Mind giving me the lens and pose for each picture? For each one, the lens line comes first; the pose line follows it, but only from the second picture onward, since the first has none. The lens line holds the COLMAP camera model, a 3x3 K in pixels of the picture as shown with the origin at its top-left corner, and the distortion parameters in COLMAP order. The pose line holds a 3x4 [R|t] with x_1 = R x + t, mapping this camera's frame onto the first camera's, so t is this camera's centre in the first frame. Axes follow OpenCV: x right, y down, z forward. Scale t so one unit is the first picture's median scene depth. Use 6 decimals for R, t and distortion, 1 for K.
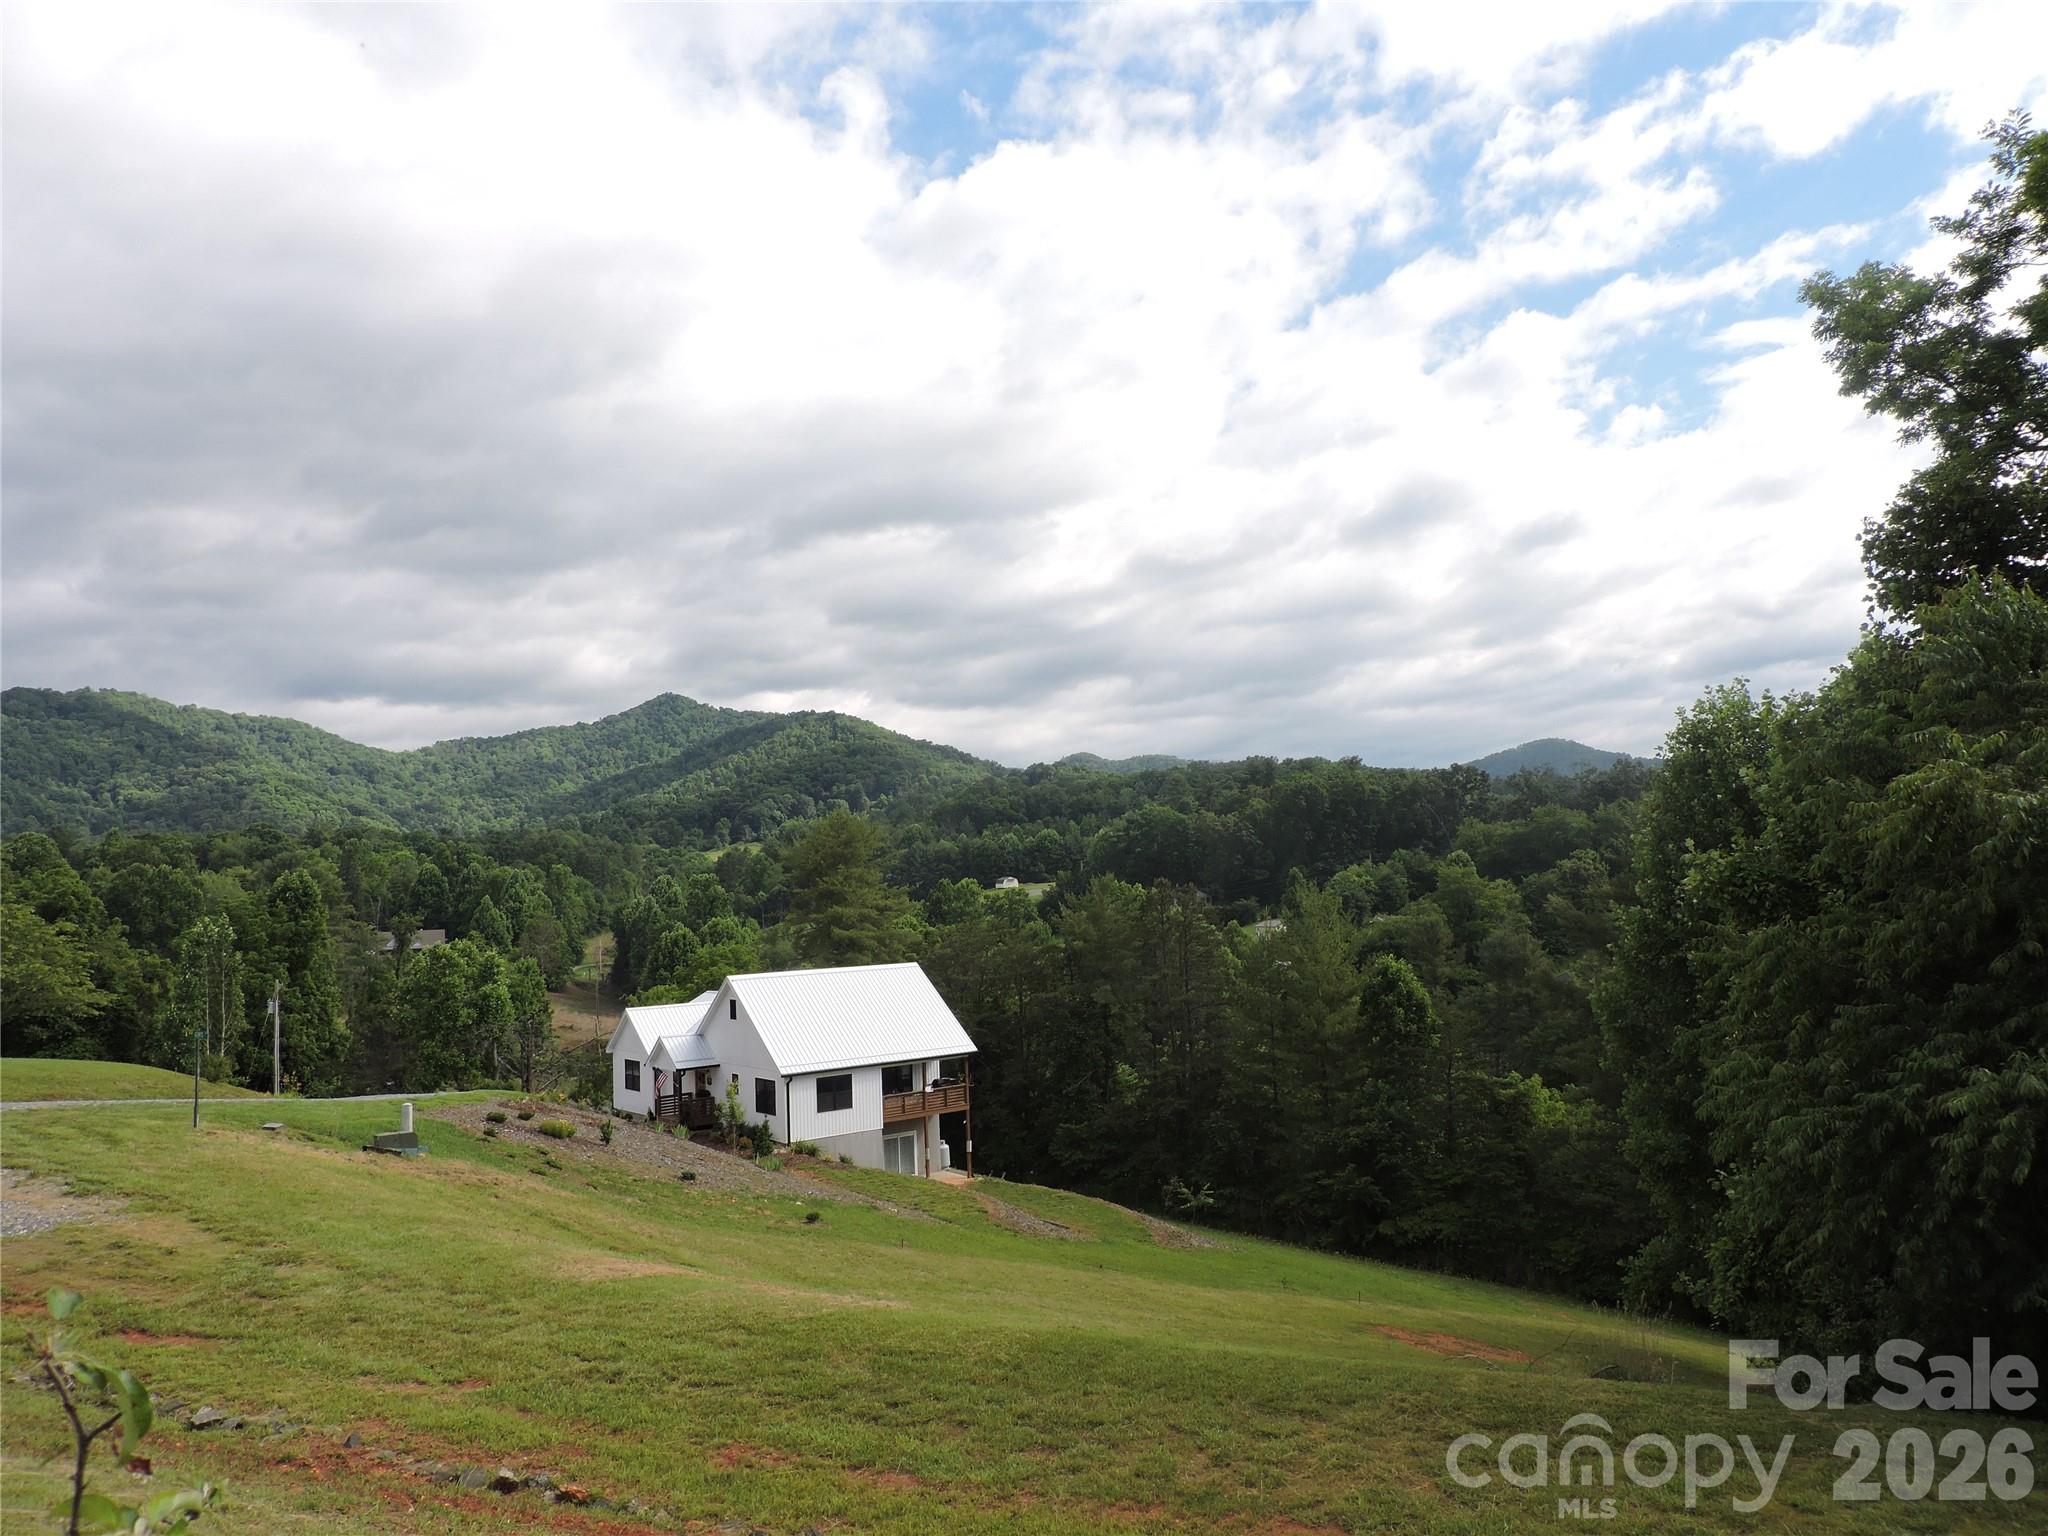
lens RADIAL K [[1447.4, 0, 1025.0], [0, 1447.4, 783.7], [0, 0, 1]] dist [-0.024505, 0.009130]
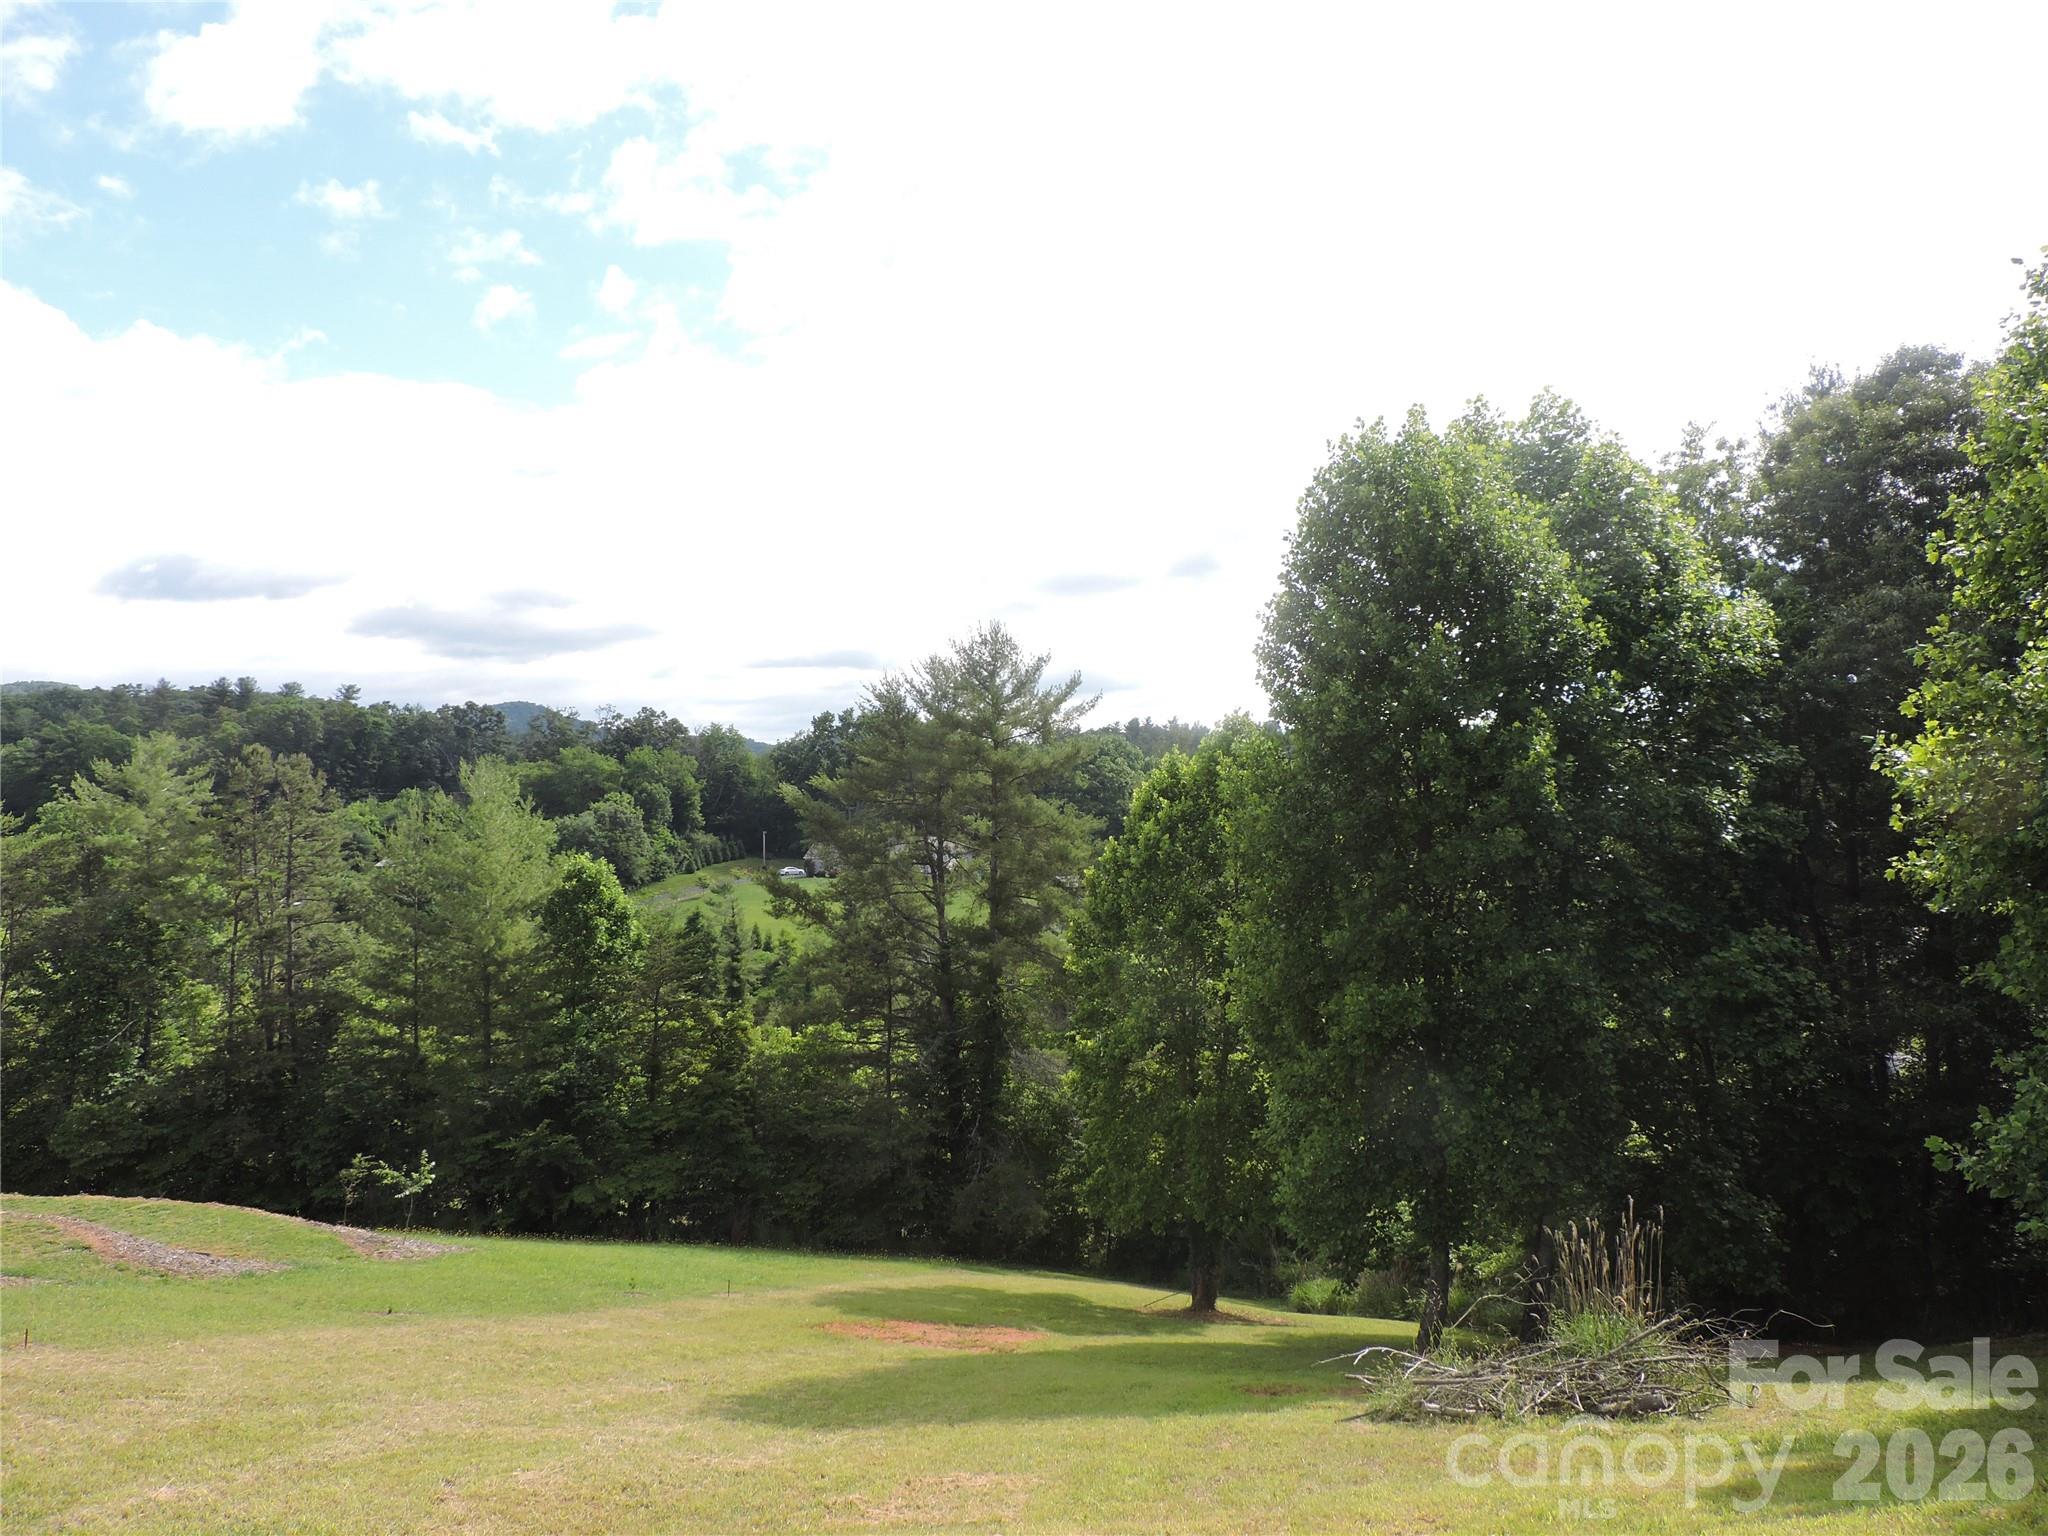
lens RADIAL K [[1447.4, 0, 1033.7], [0, 1447.4, 785.7], [0, 0, 1]] dist [-0.024505, 0.009130]
pose [[0.767048, 0.047837, 0.639804, -0.073319], [-0.065123, 0.997871, 0.003465, 0.066207], [-0.638276, -0.044324, 0.768530, 0.247910]]
